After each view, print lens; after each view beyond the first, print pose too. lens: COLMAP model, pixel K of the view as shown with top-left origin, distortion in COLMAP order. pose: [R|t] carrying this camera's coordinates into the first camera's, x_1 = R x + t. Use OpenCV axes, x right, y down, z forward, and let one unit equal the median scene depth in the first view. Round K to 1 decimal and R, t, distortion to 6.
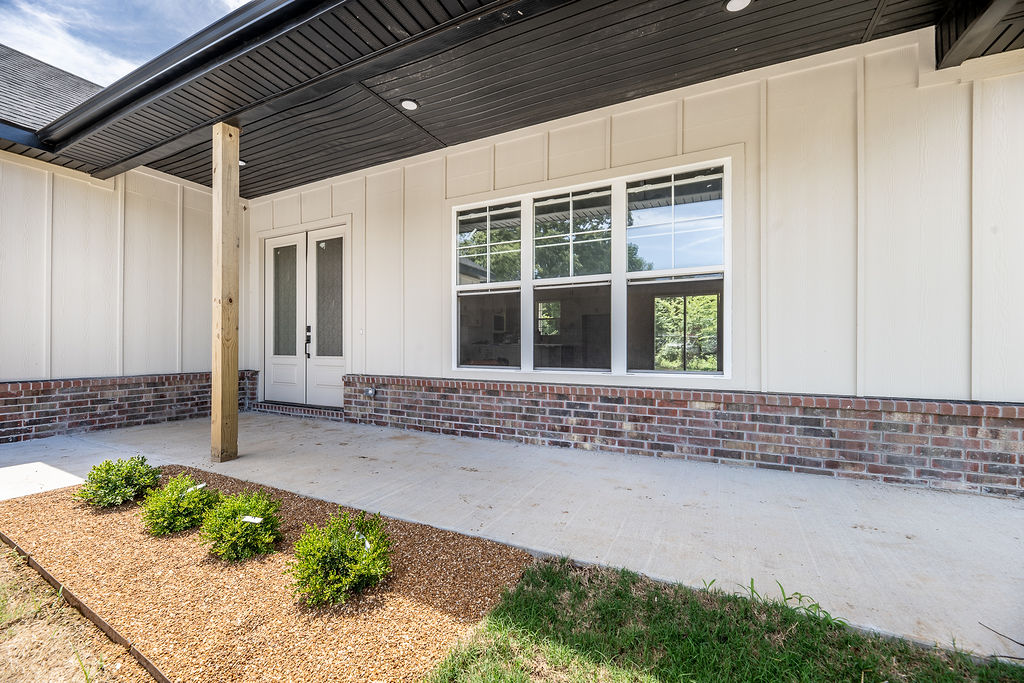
lens RADIAL K [[418.6, 0, 480.9], [0, 418.6, 341.1], [0, 0, 1]] dist [-0.001639, -0.001950]
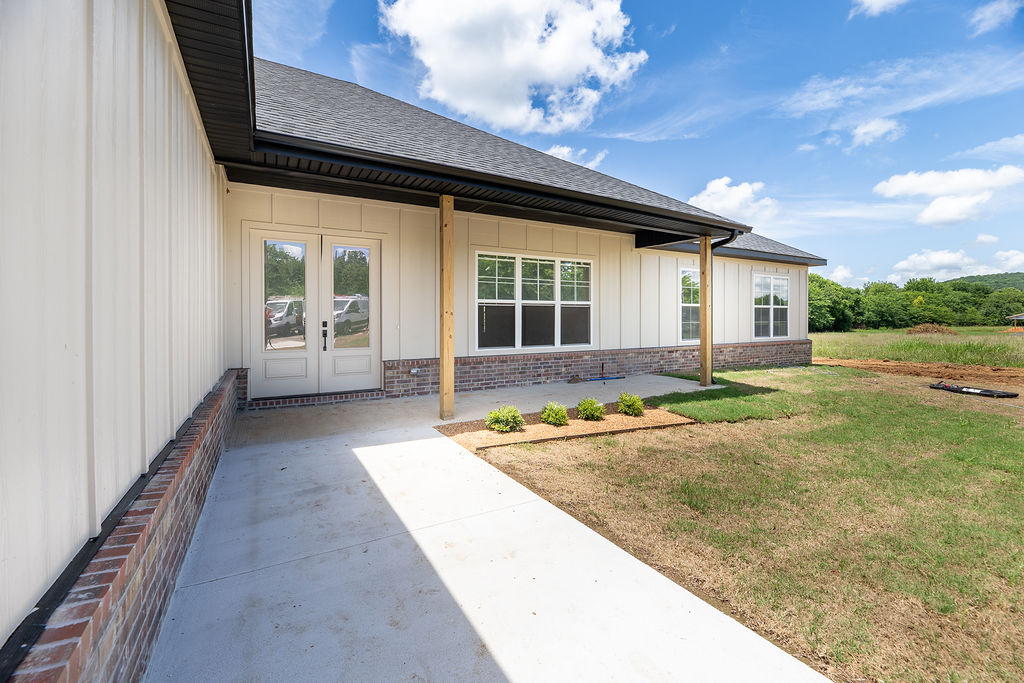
lens RADIAL K [[418.6, 0, 498.1], [0, 418.6, 319.3], [0, 0, 1]] dist [-0.001639, -0.001950]
pose [[0.570633, -0.000099, 0.821205, -1.420543], [-0.000201, 1.000000, 0.000261, -0.057173], [-0.821205, -0.000314, 0.570633, -0.001854]]
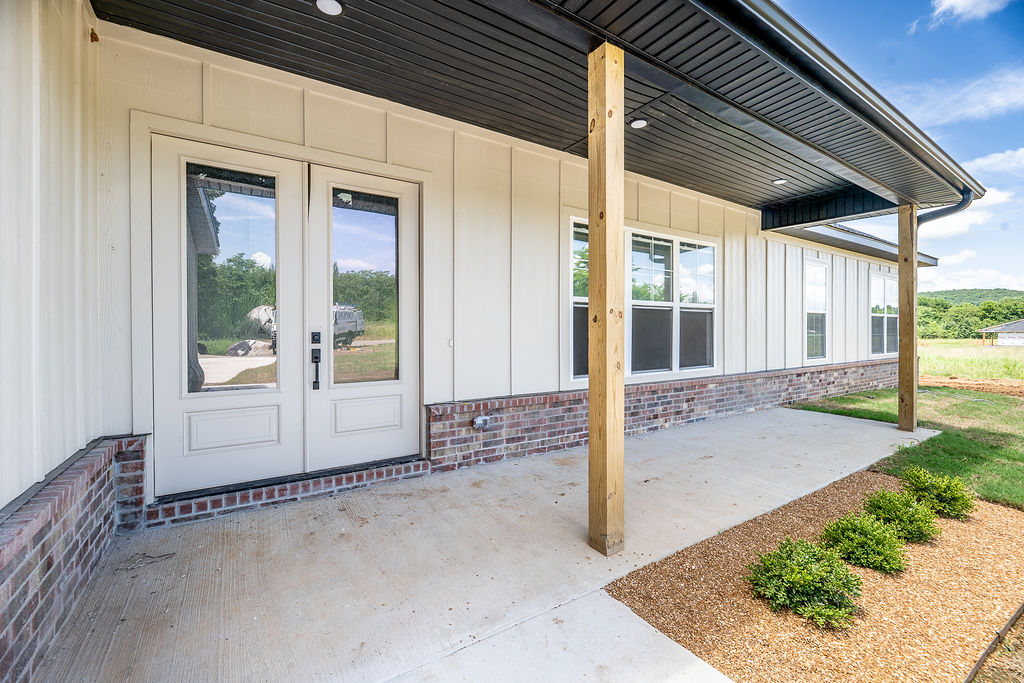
lens RADIAL K [[418.6, 0, 514.1], [0, 418.6, 334.9], [0, 0, 1]] dist [-0.001639, -0.001950]
pose [[0.495348, -0.005201, 0.868679, -1.037328], [-0.001041, 0.999978, 0.006581, -0.049621], [-0.868694, -0.004164, 0.495332, 0.655883]]
